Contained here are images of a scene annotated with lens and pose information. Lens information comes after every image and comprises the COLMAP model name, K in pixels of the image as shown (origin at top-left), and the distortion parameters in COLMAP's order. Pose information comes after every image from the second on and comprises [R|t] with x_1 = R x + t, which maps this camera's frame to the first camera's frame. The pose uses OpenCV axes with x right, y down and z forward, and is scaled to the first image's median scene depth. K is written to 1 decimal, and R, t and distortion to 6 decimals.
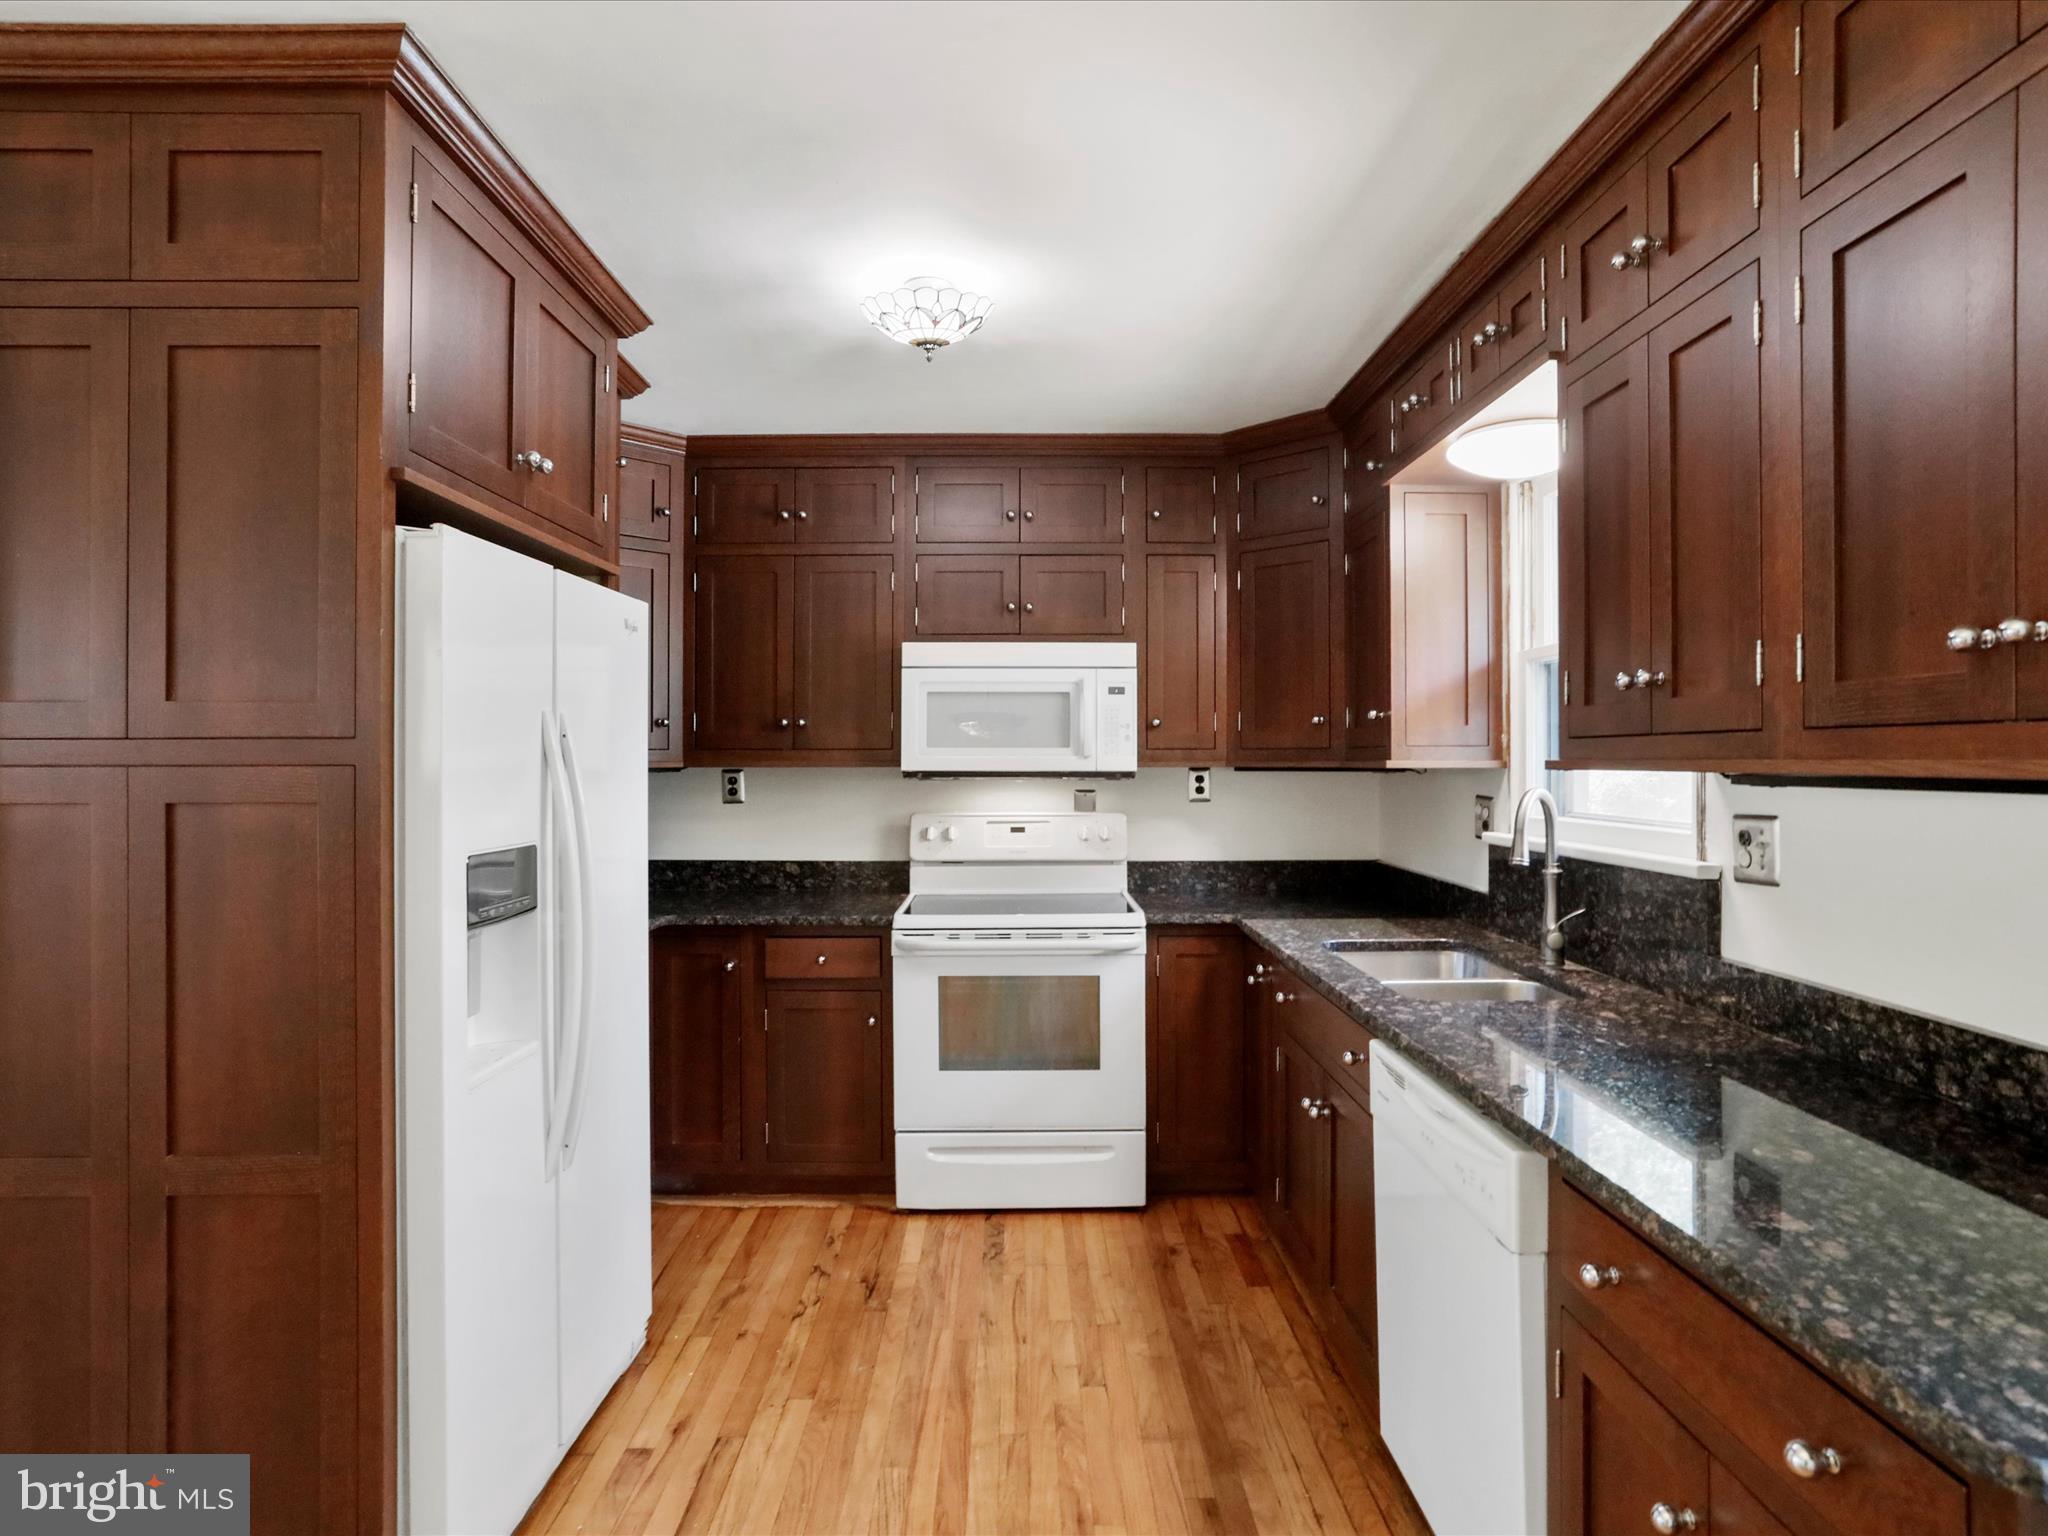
lens RADIAL K [[1127.5, 0, 1022.8], [0, 1127.5, 752.5], [0, 0, 1]] dist [-0.044218, 0.032538]
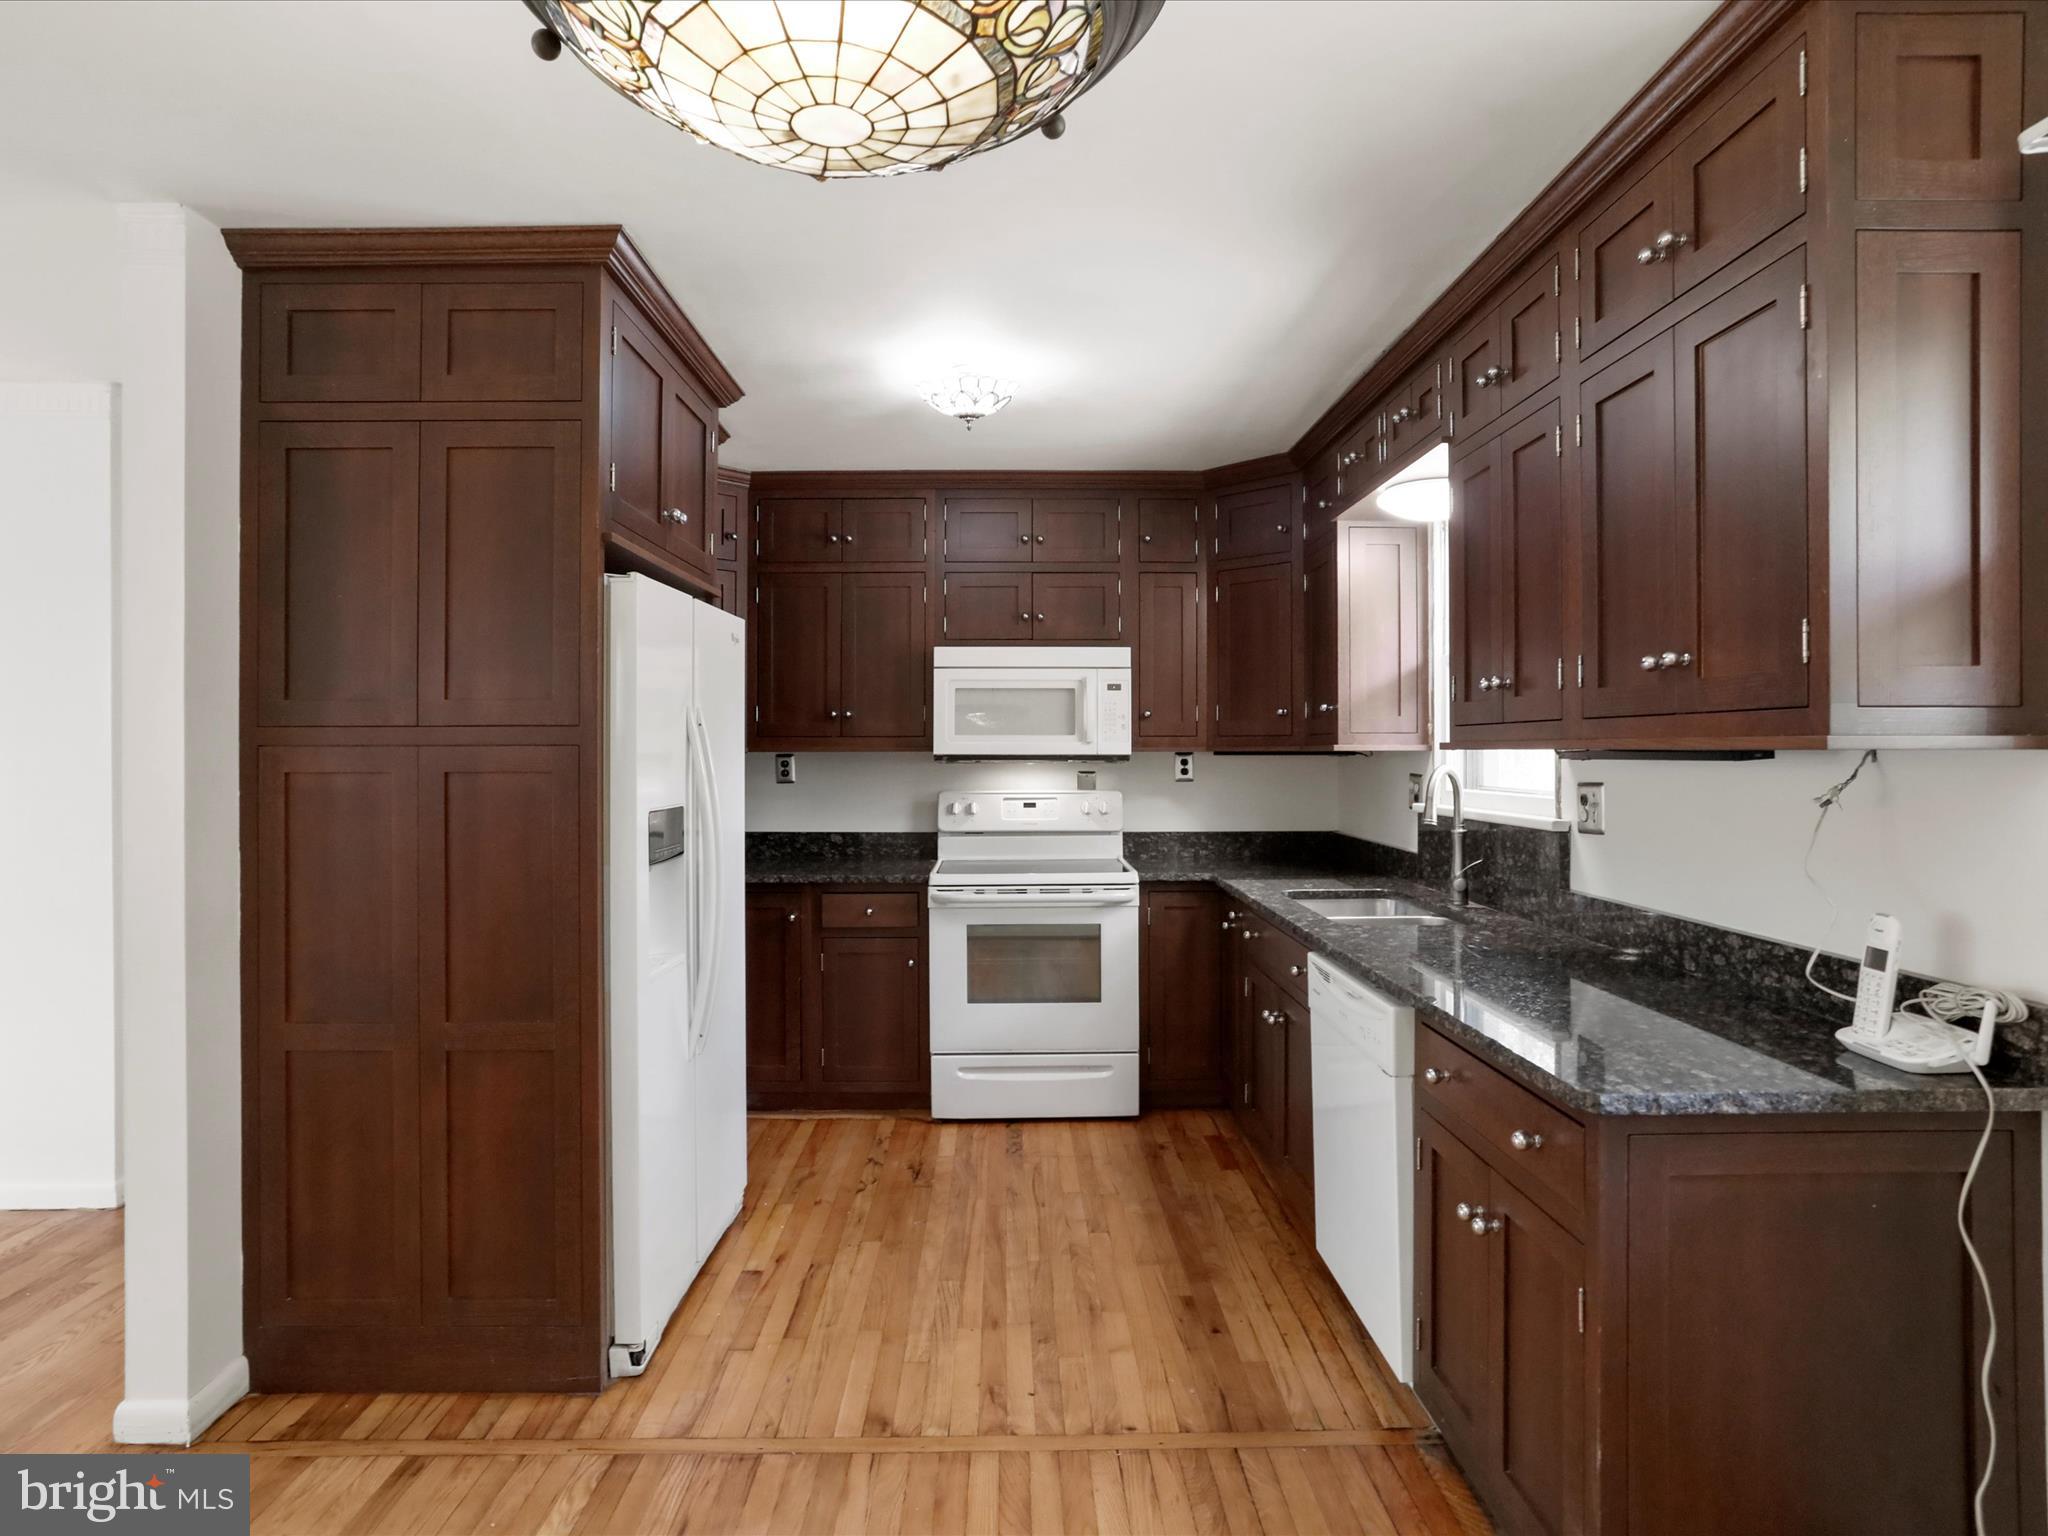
lens RADIAL K [[1127.5, 0, 1022.1], [0, 1127.5, 742.7], [0, 0, 1]] dist [-0.044218, 0.032538]
pose [[0.999973, -0.000563, 0.007363, -0.033353], [0.000569, 1.000000, -0.000776, 0.006720], [-0.007363, 0.000780, 0.999973, -0.279110]]
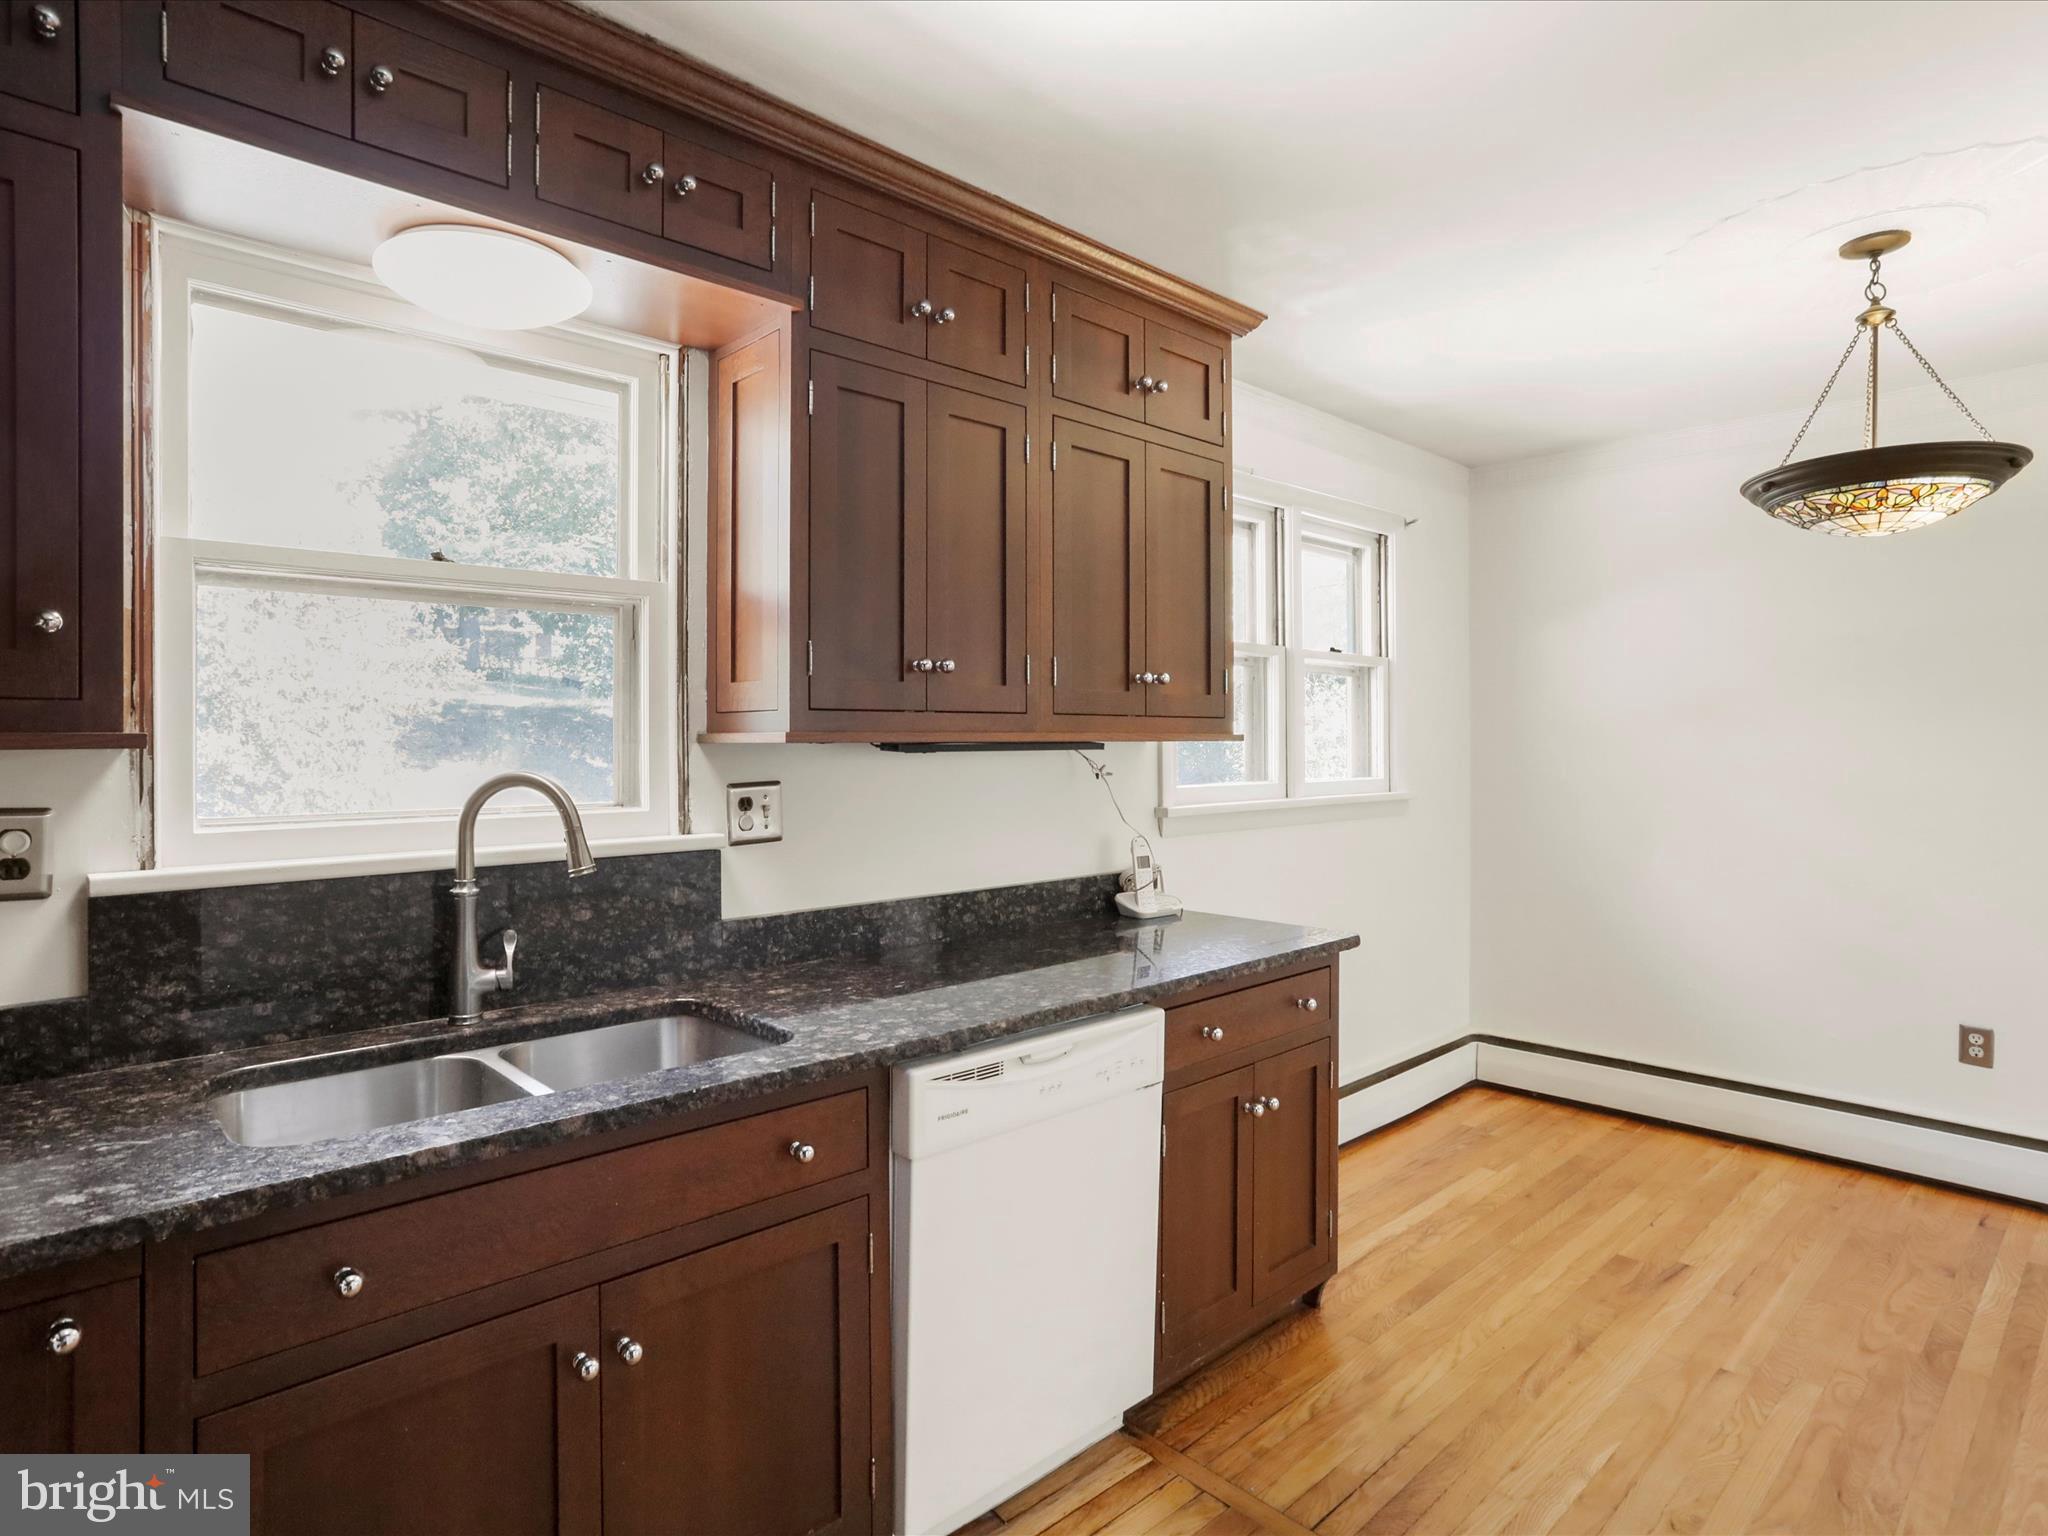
lens RADIAL K [[1127.5, 0, 1037.5], [0, 1127.5, 737.4], [0, 0, 1]] dist [-0.044218, 0.032538]
pose [[-0.684143, 0.002963, 0.729342, -0.292292], [-0.002207, 0.999979, -0.006132, 0.013998], [-0.729345, -0.005804, -0.684122, 1.248027]]
